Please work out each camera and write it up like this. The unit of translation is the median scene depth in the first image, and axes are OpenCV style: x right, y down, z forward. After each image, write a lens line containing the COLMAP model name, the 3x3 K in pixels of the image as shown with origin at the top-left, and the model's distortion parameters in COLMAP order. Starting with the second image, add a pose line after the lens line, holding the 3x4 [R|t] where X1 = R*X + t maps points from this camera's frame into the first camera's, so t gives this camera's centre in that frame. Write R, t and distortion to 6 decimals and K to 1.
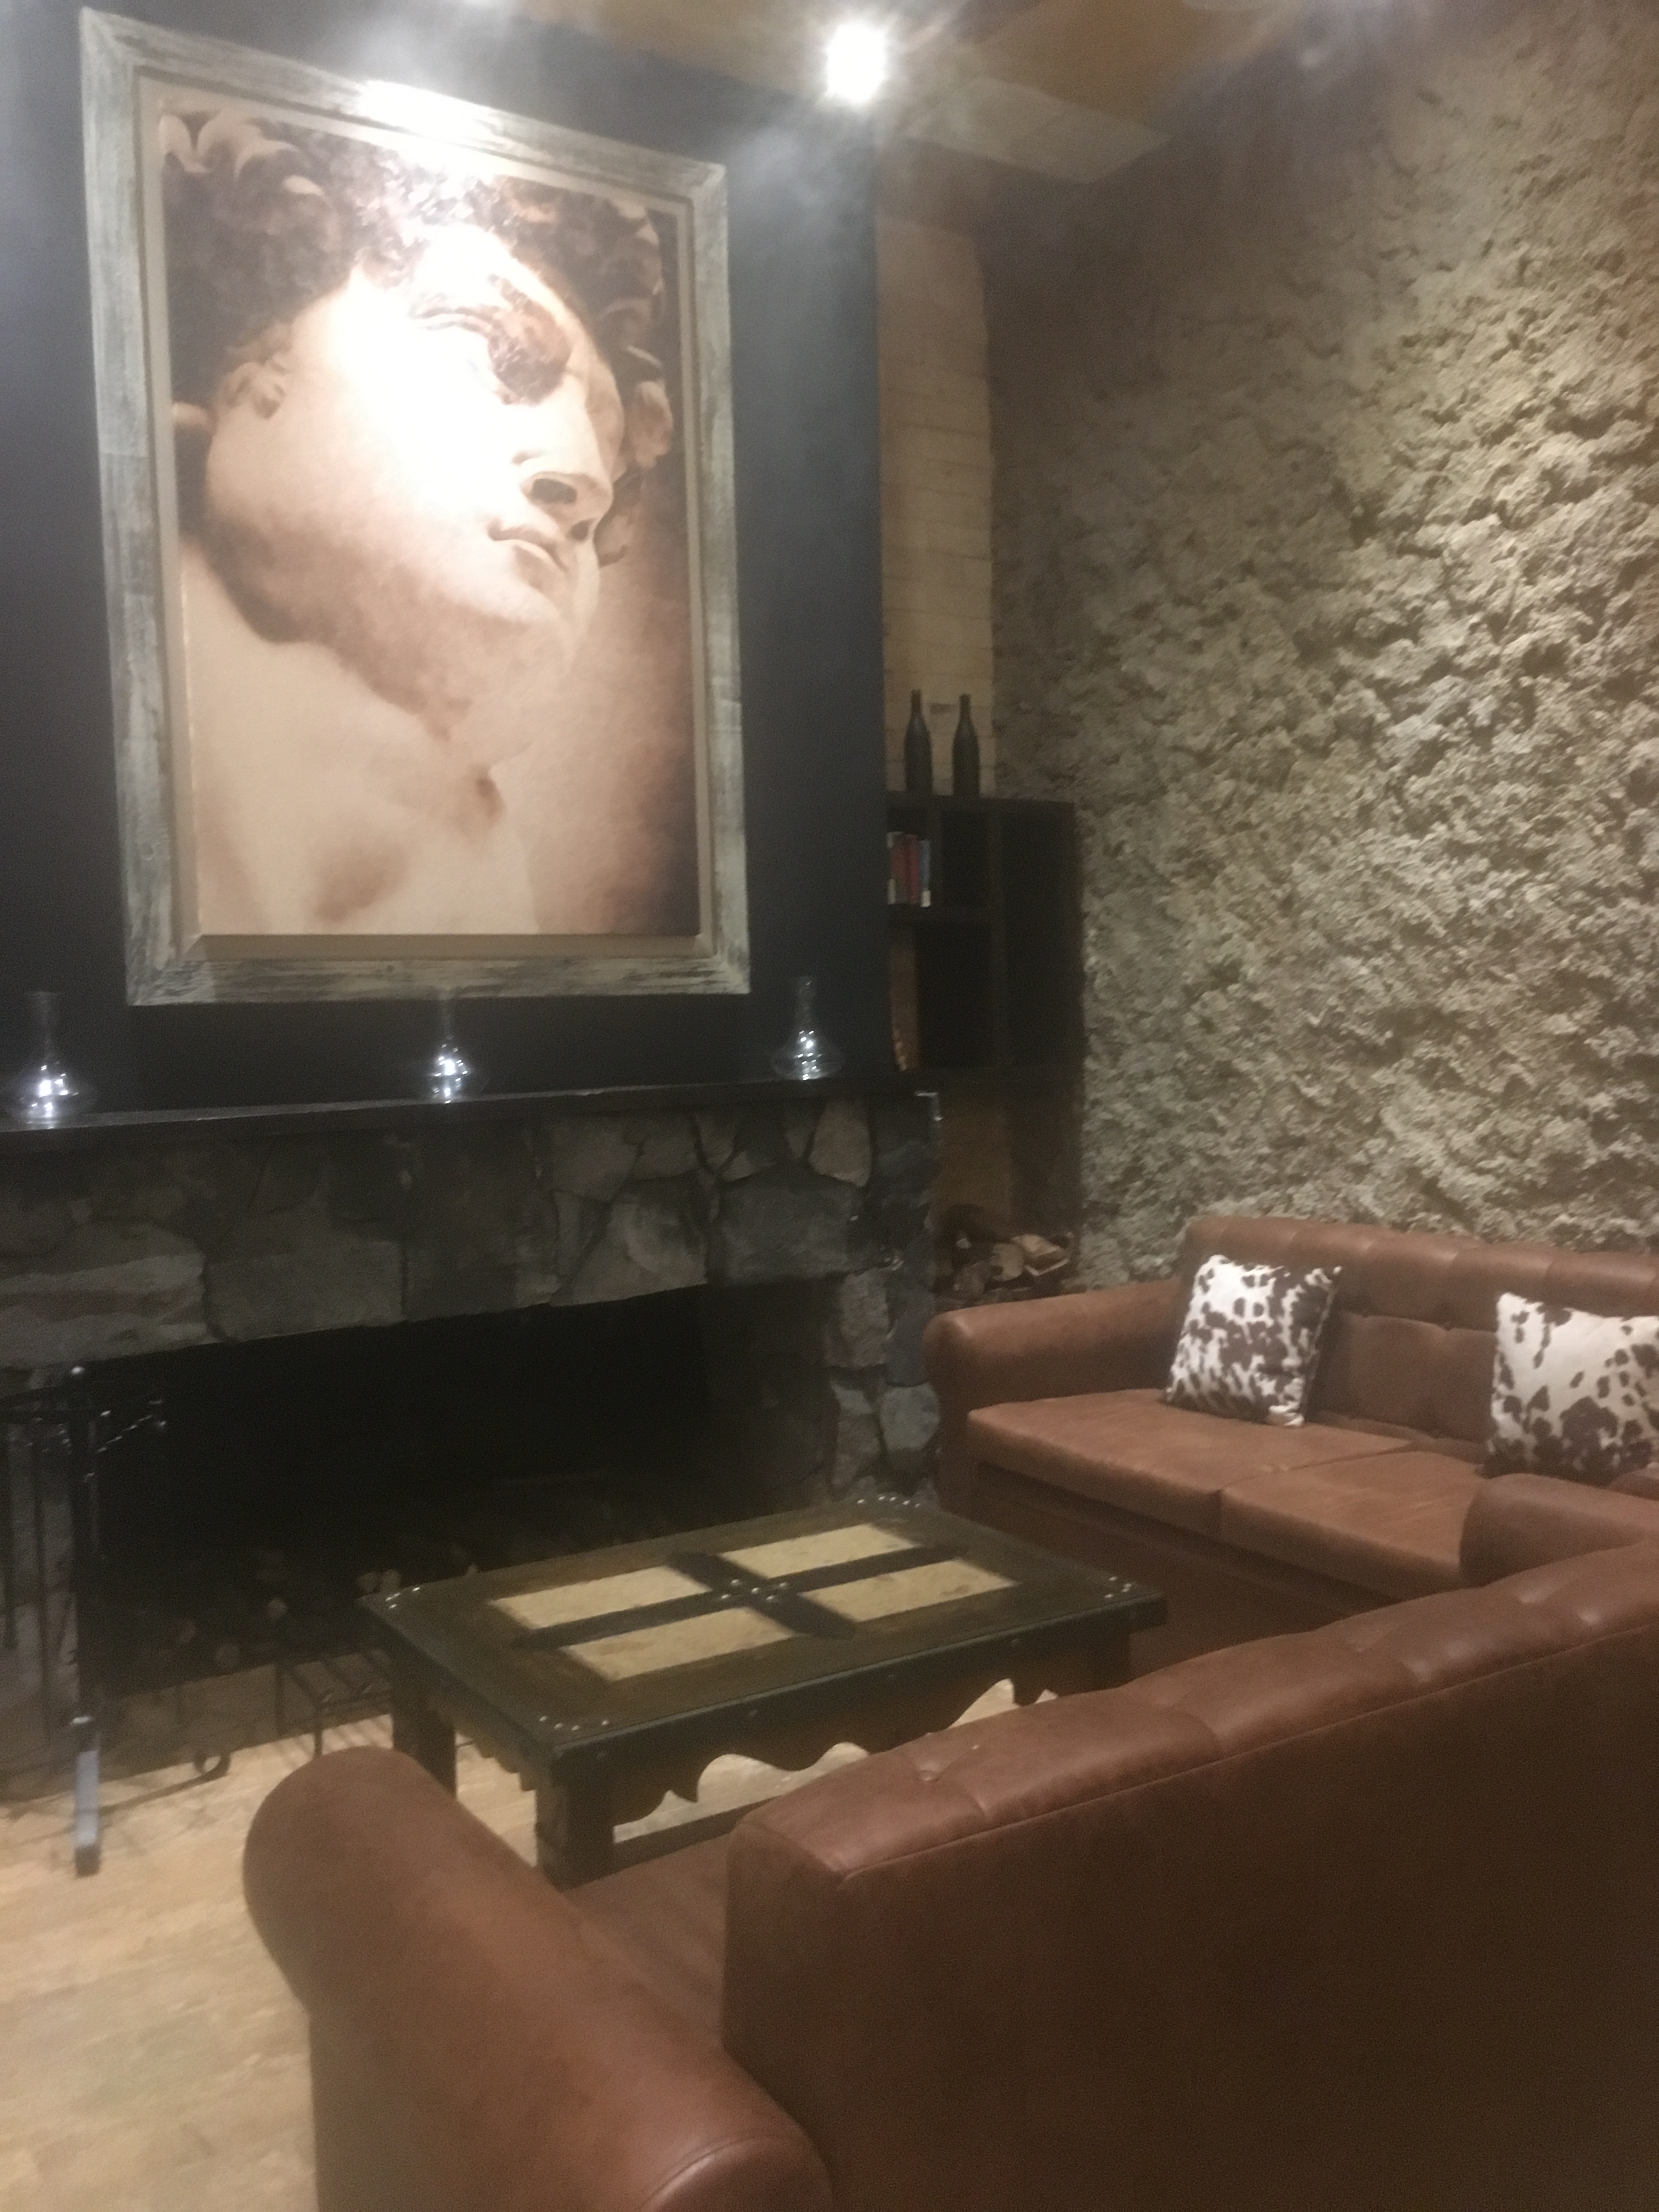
lens RADIAL K [[1868.7, 0, 829.7], [0, 1868.7, 1107.4], [0, 0, 1]] dist [0.022020, 0.006251]
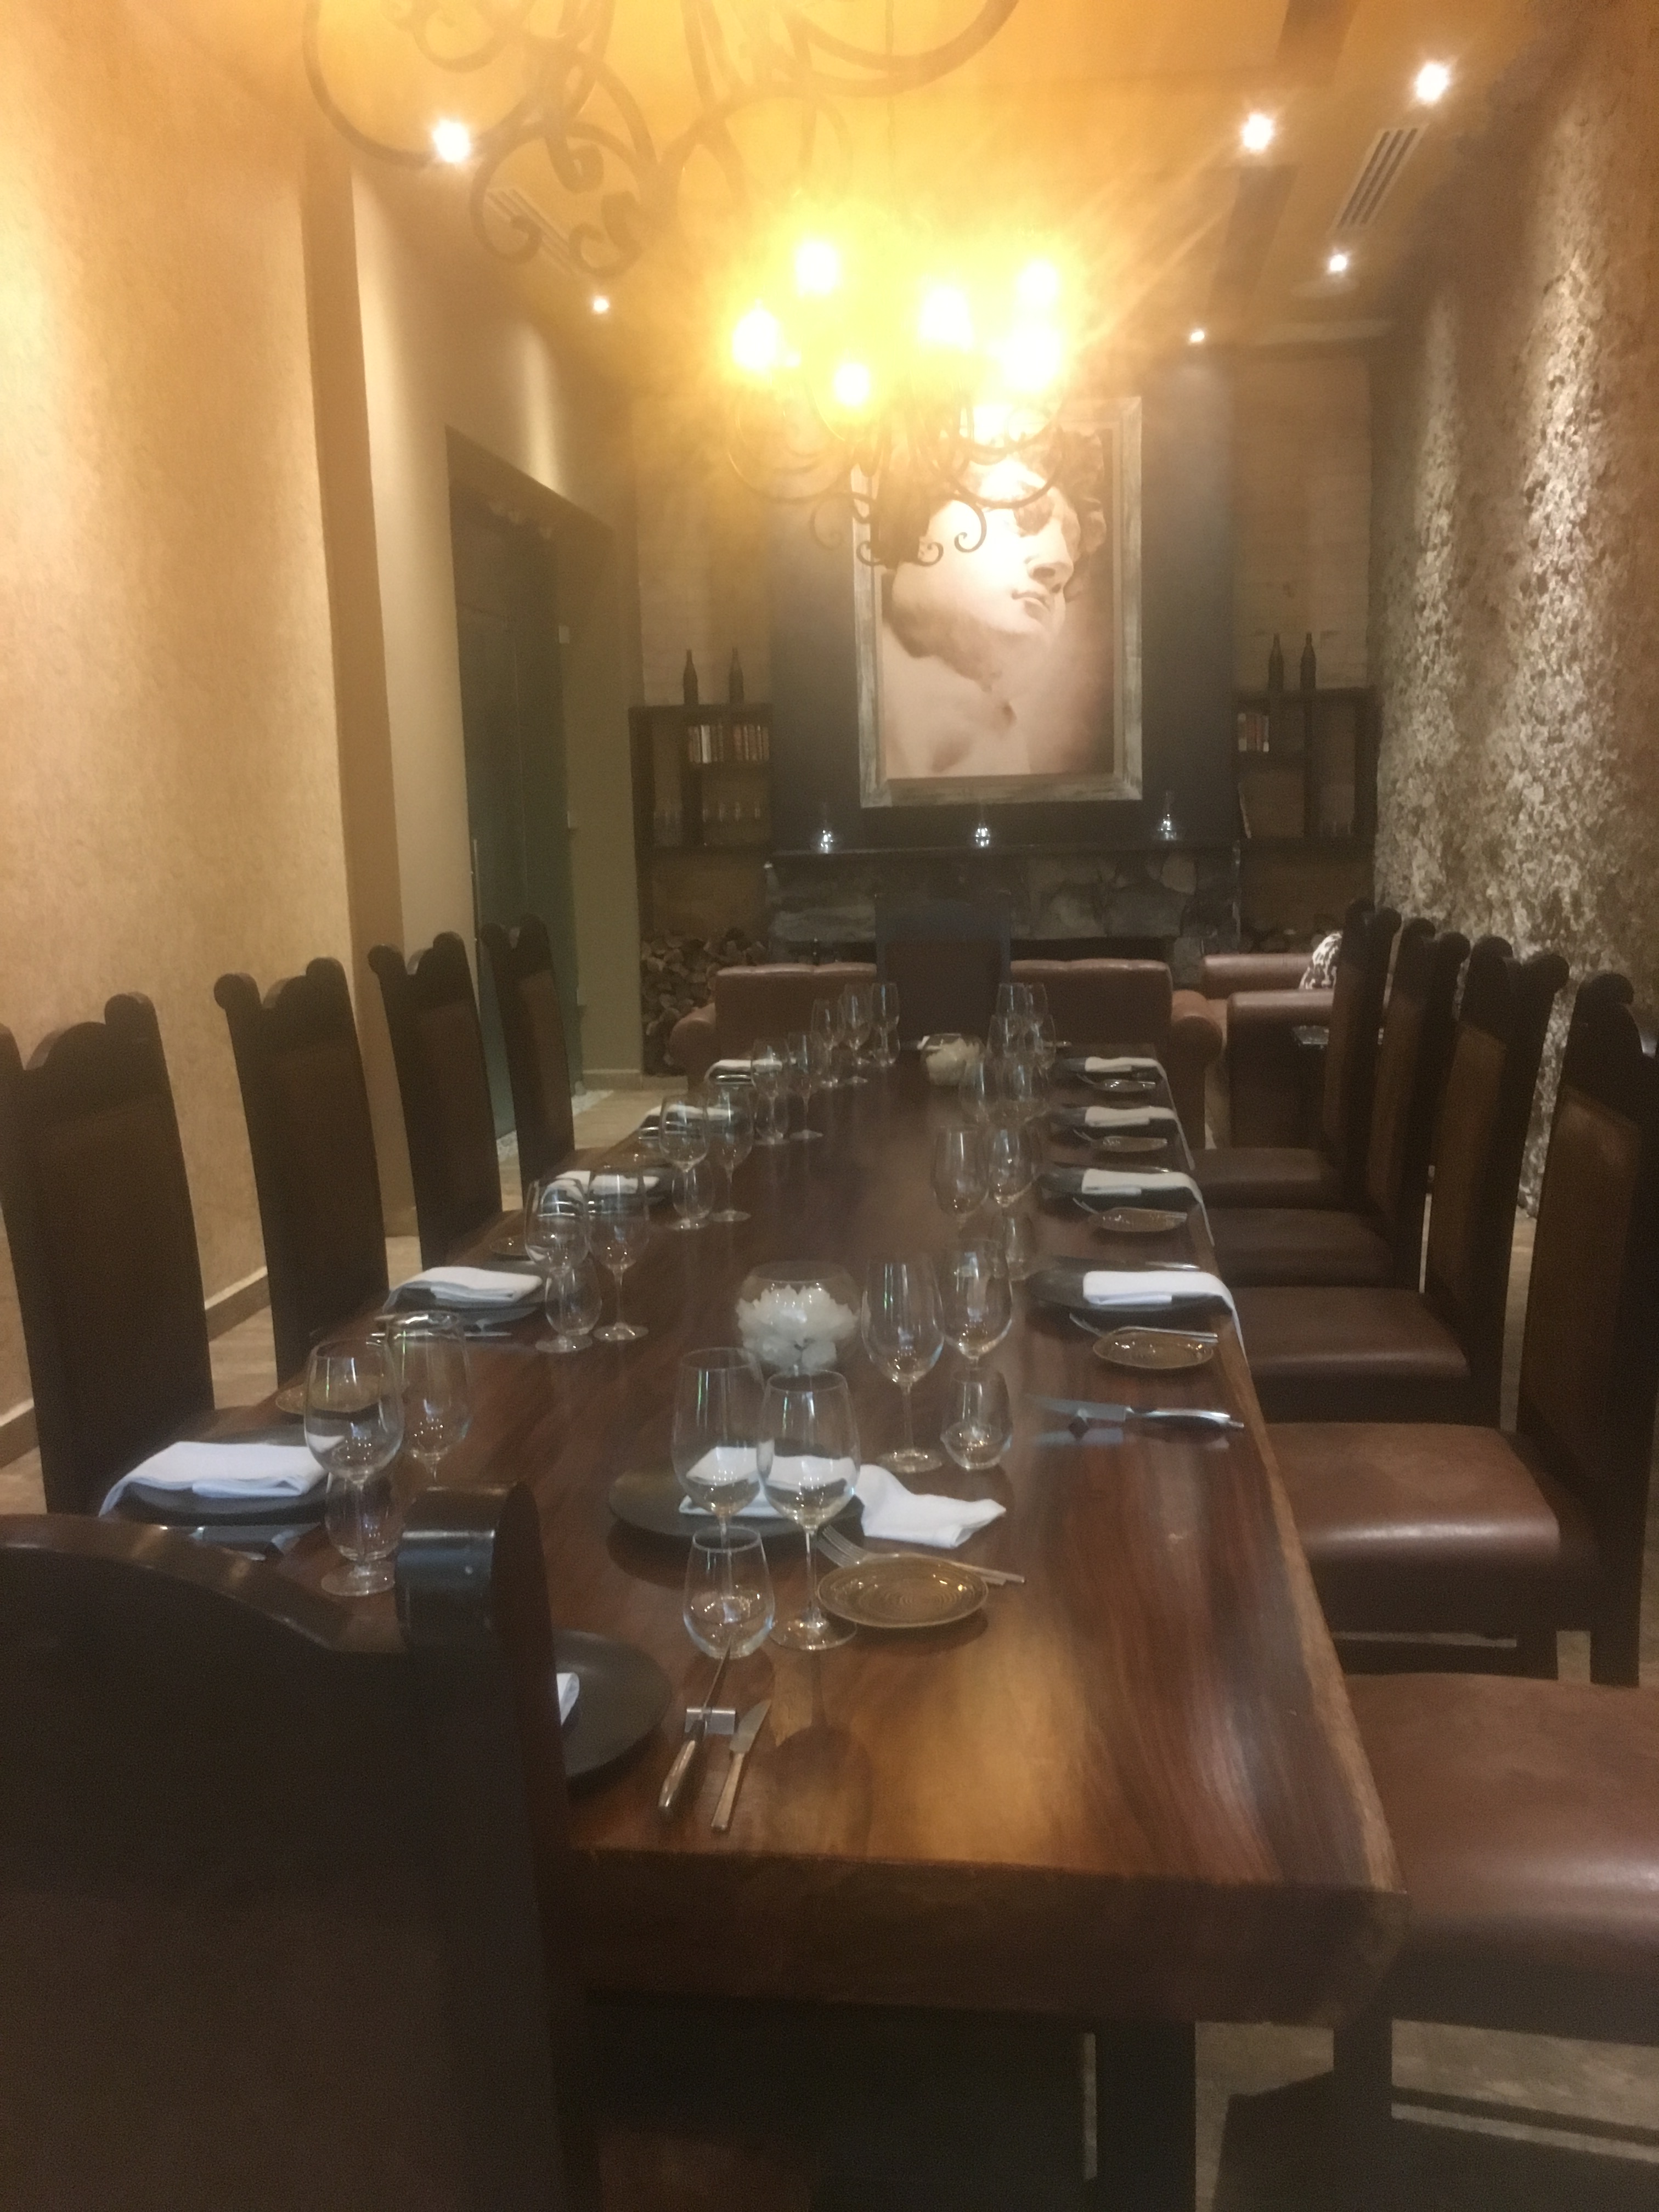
lens RADIAL K [[1868.7, 0, 828.5], [0, 1868.7, 1106.3], [0, 0, 1]] dist [0.022020, 0.006251]
pose [[0.746789, 0.100423, -0.657435, 1.187487], [-0.029312, 0.992543, 0.118315, 0.045309], [0.664414, -0.069086, 0.744164, -0.869626]]
